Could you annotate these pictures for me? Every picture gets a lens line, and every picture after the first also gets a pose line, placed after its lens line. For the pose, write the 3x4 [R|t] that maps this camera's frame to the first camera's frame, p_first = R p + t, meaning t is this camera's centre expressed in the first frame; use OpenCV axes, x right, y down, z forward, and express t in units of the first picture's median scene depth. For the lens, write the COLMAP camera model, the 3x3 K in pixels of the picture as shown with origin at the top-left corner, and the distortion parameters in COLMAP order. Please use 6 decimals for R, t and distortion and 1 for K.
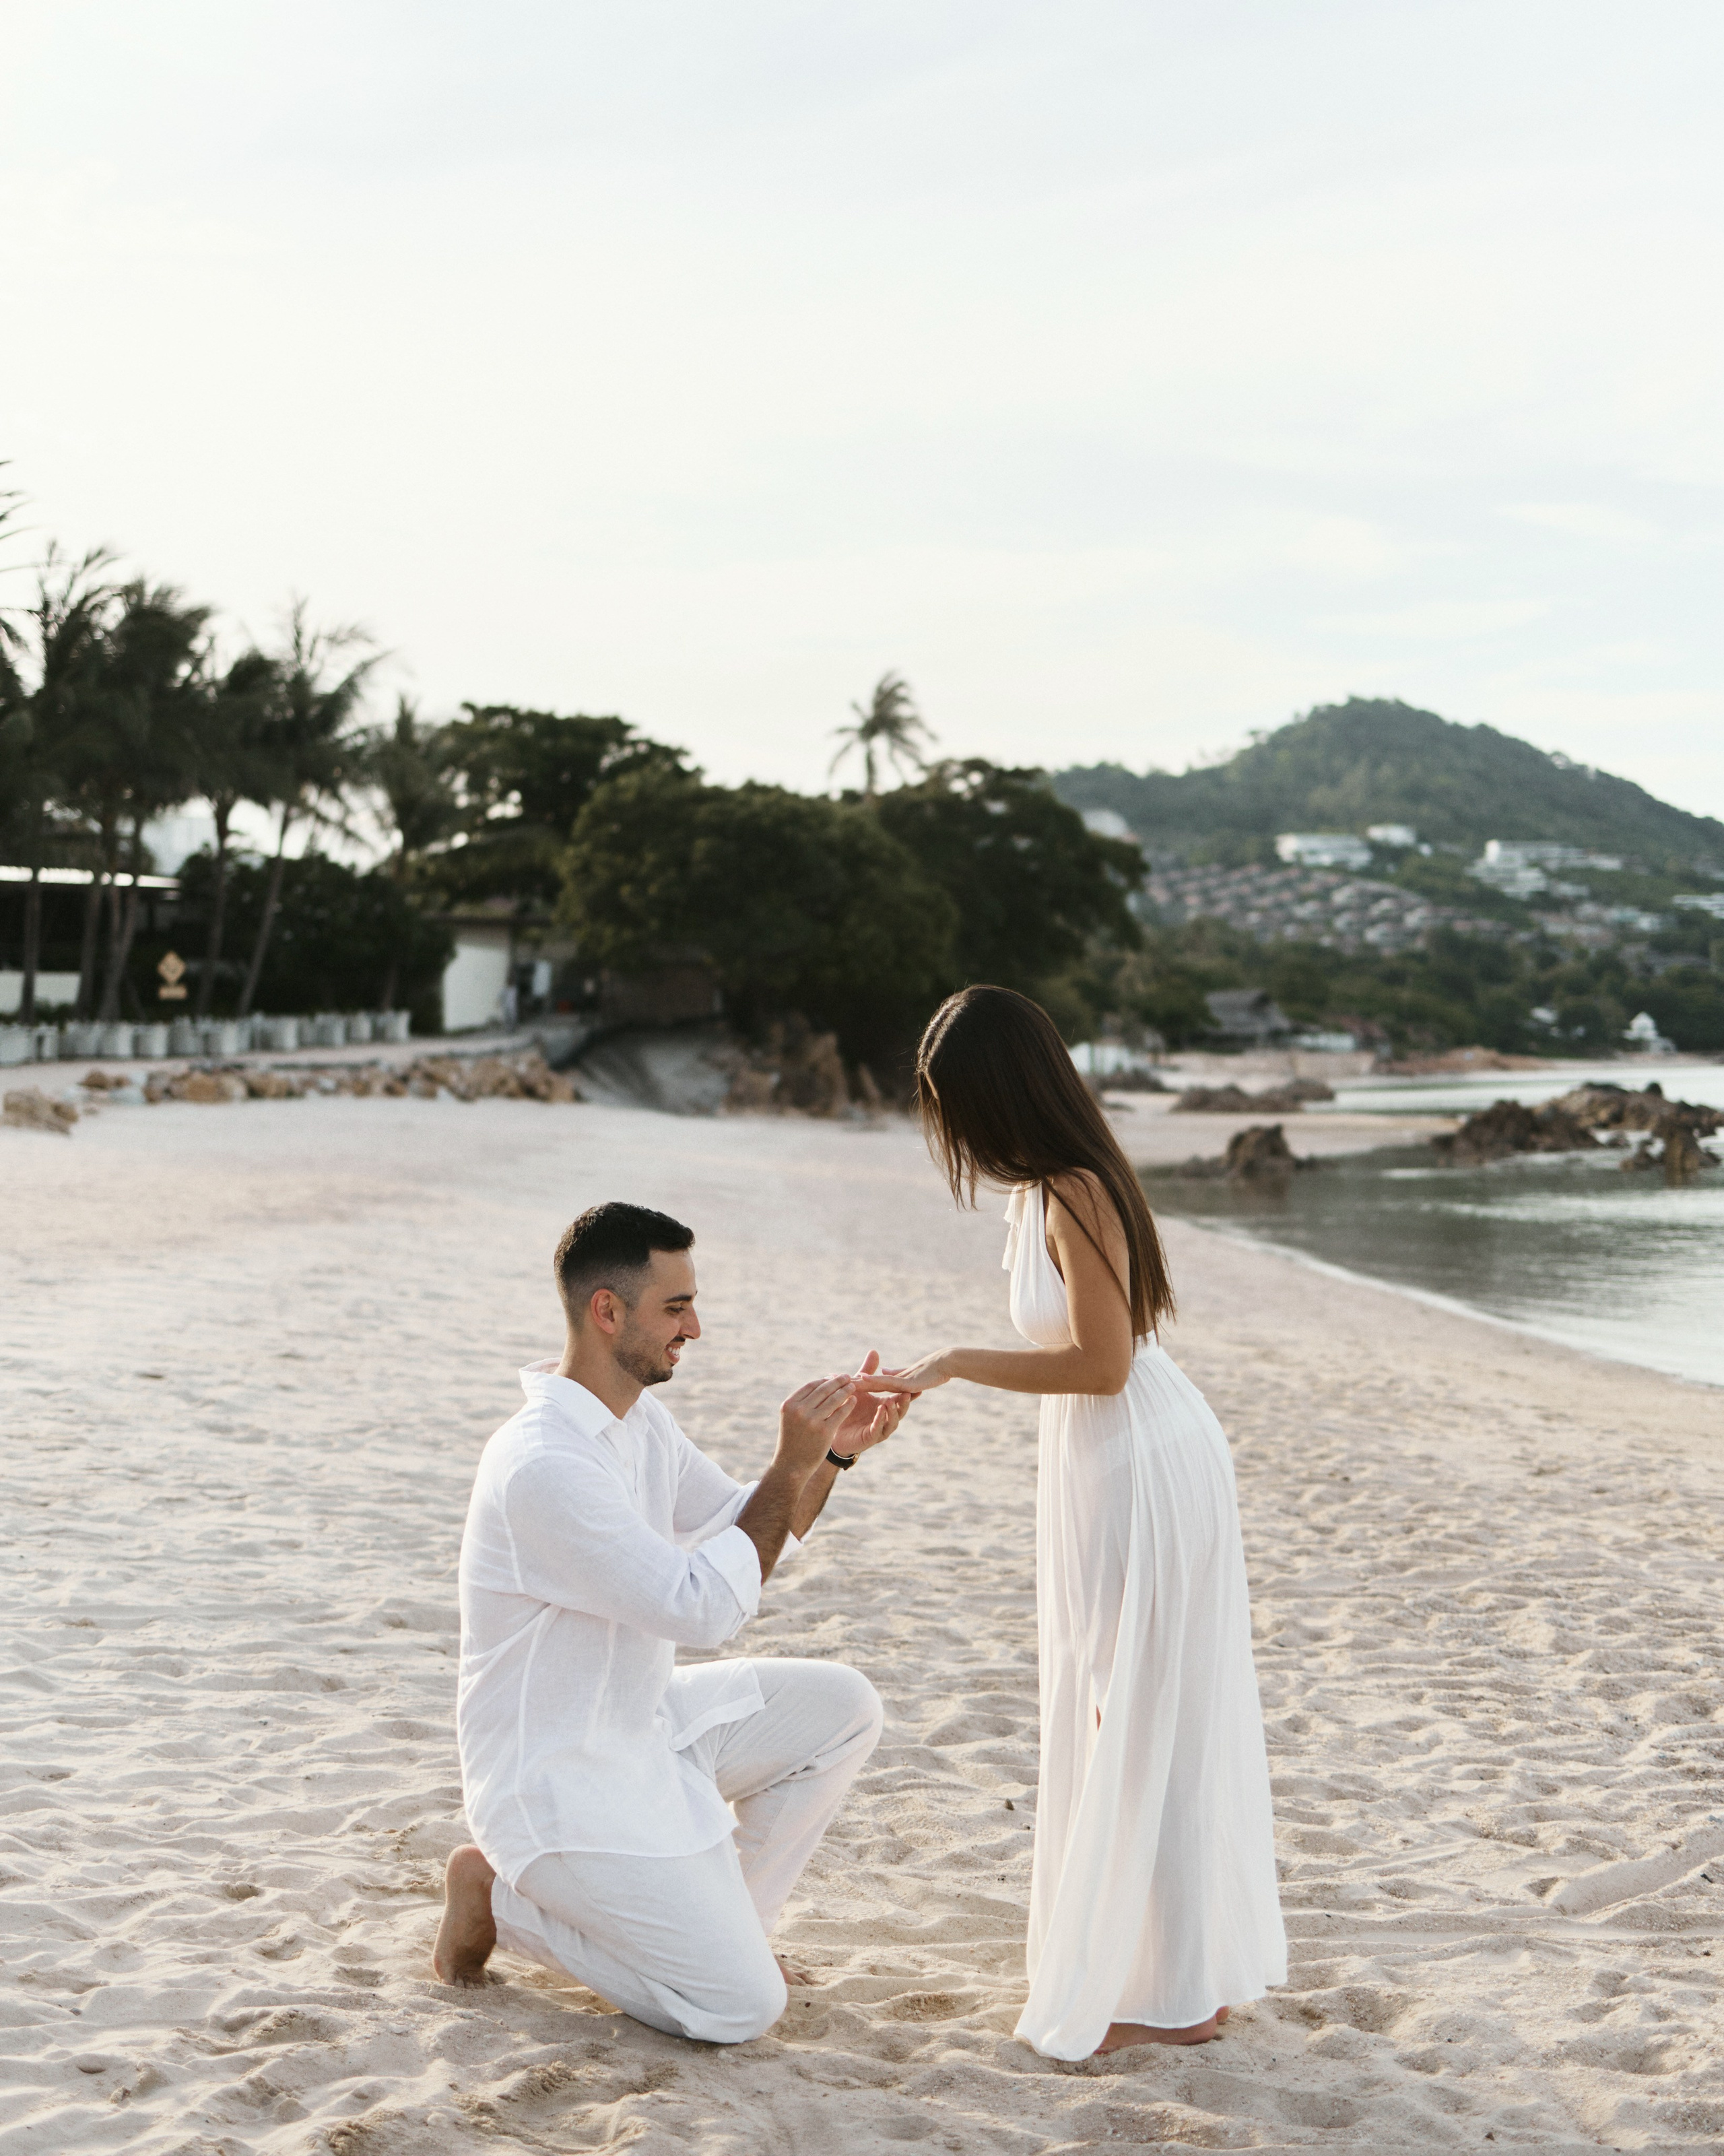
lens RADIAL K [[2687.7, 0, 862.0], [0, 2687.7, 1078.0], [0, 0, 1]] dist [-0.043569, 0.001114]
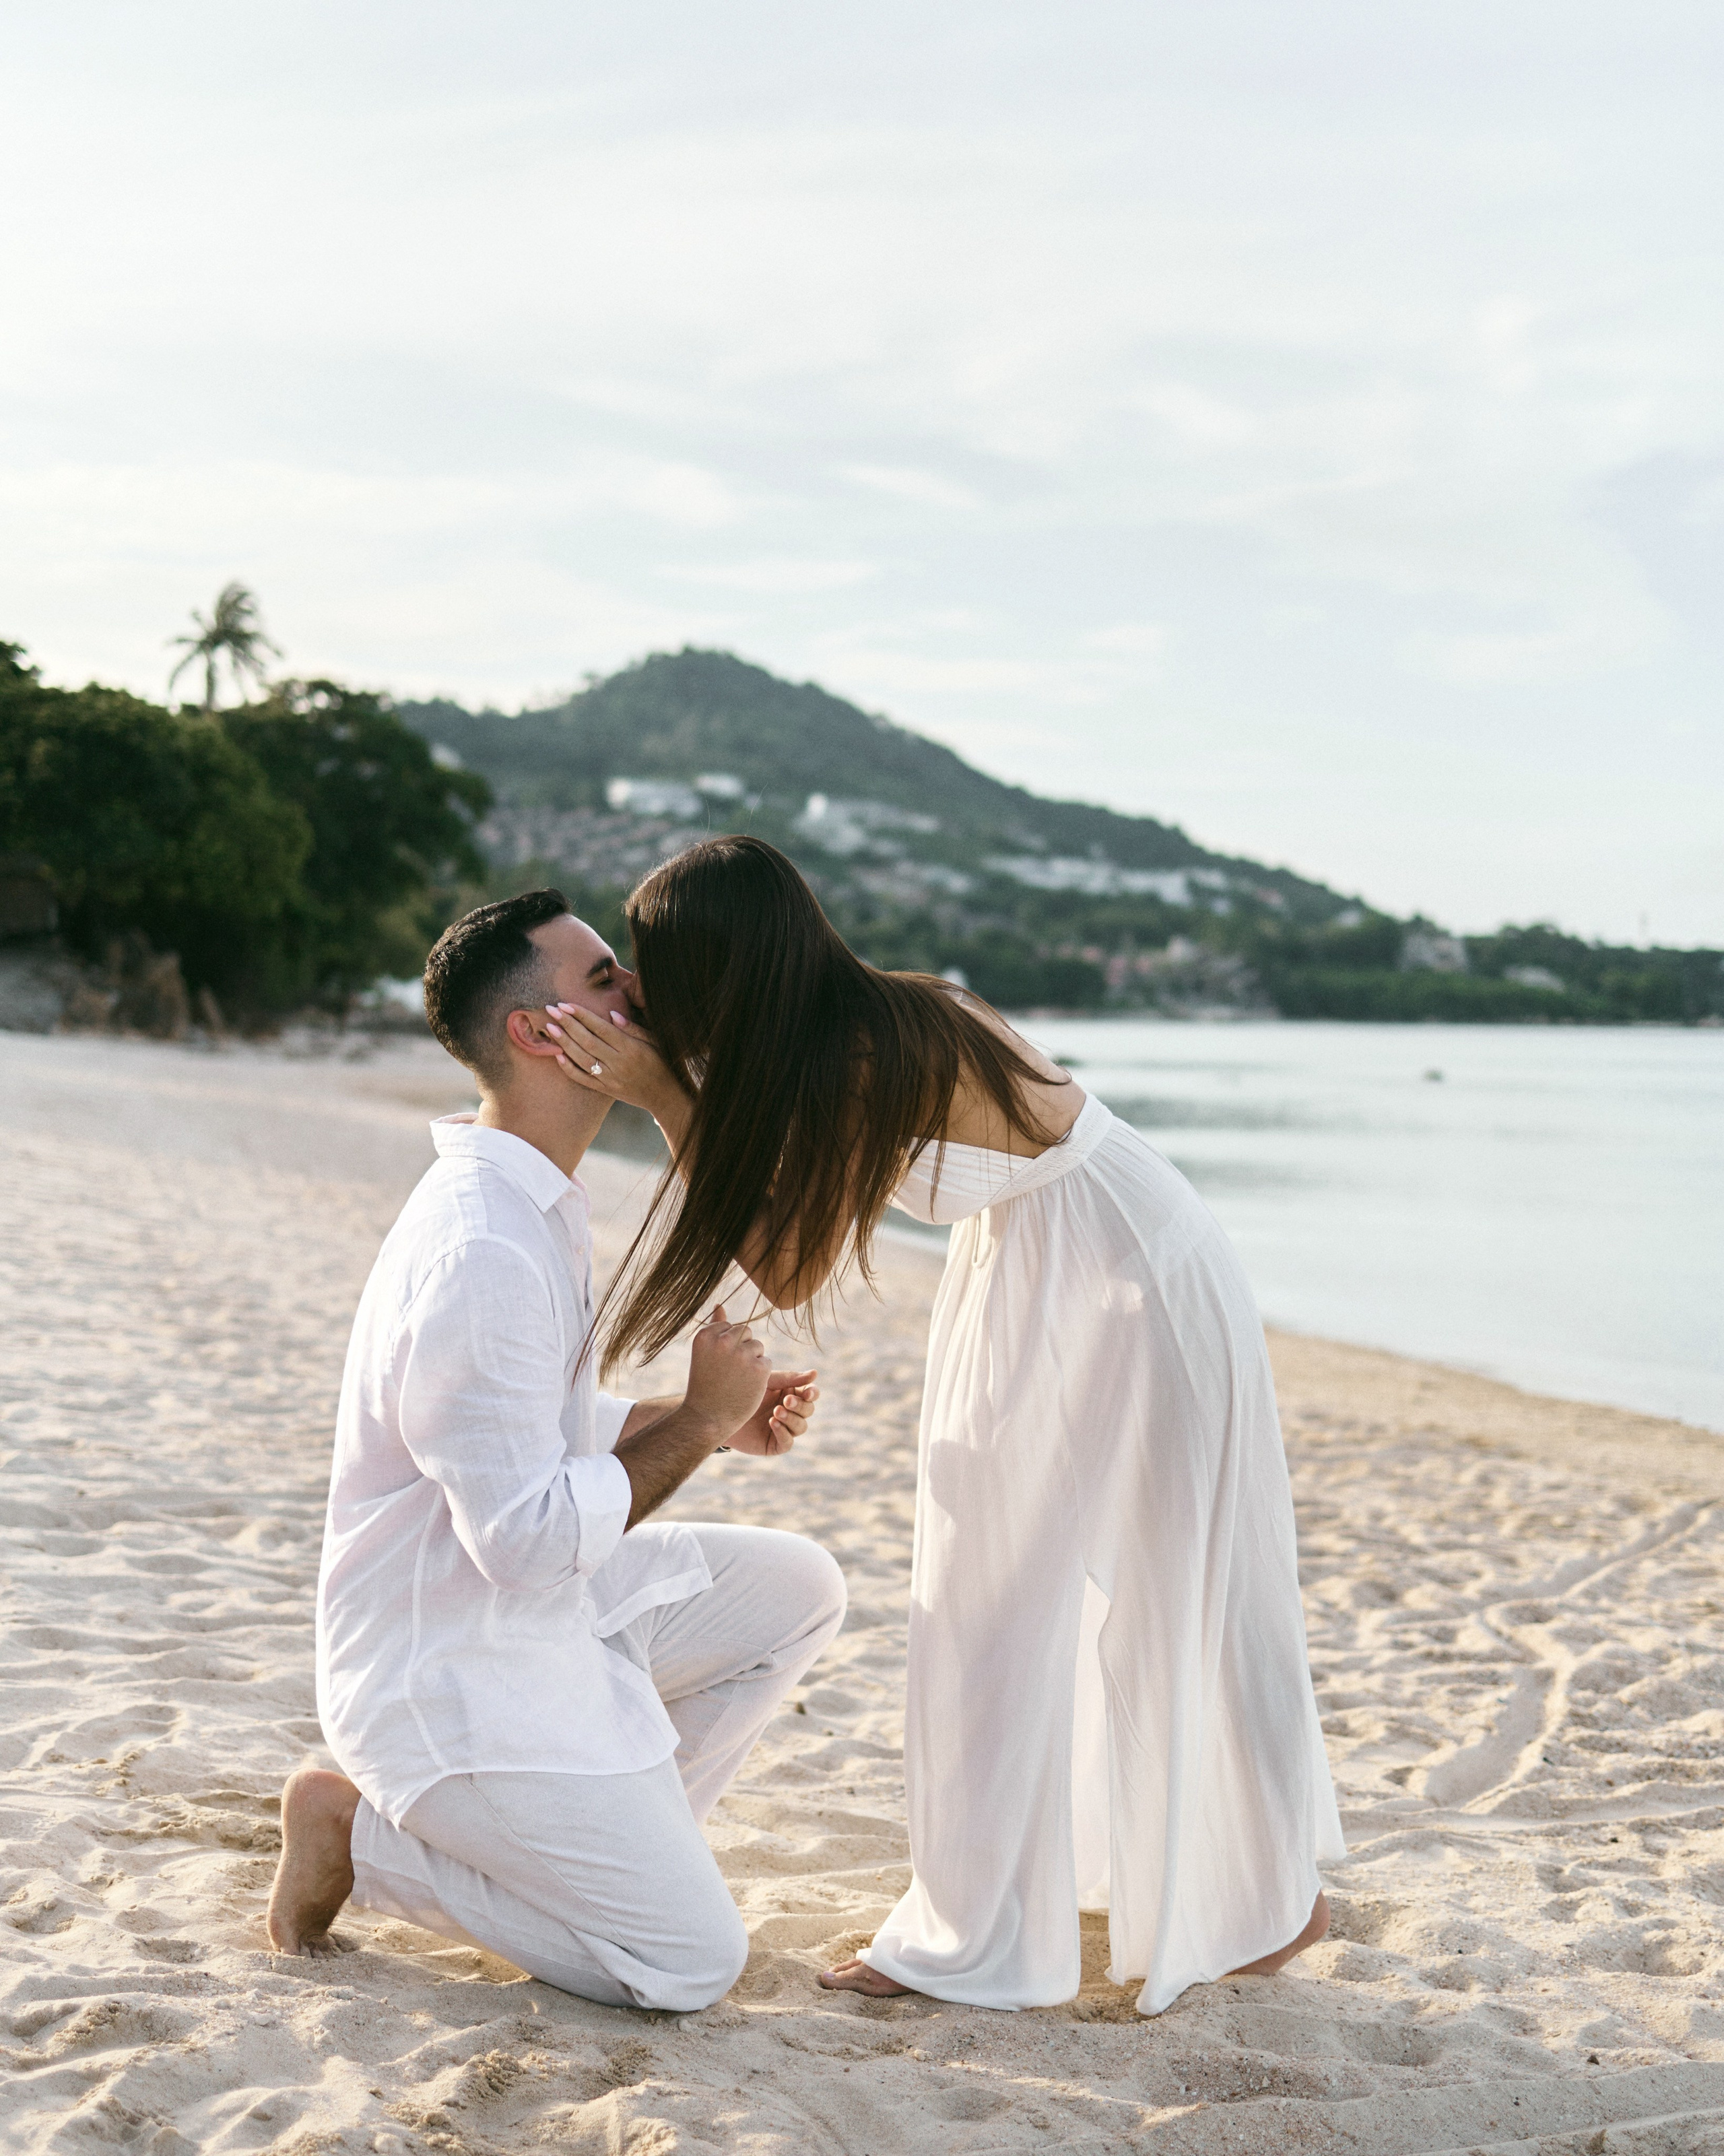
lens RADIAL K [[2701.2, 0, 862.0], [0, 2701.2, 1078.0], [0, 0, 1]] dist [-0.070420, 0.004286]
pose [[0.968394, 0.020872, 0.248550, -0.170366], [-0.025947, 0.999516, 0.017160, 0.073587], [-0.248072, -0.023067, 0.968467, 0.229445]]
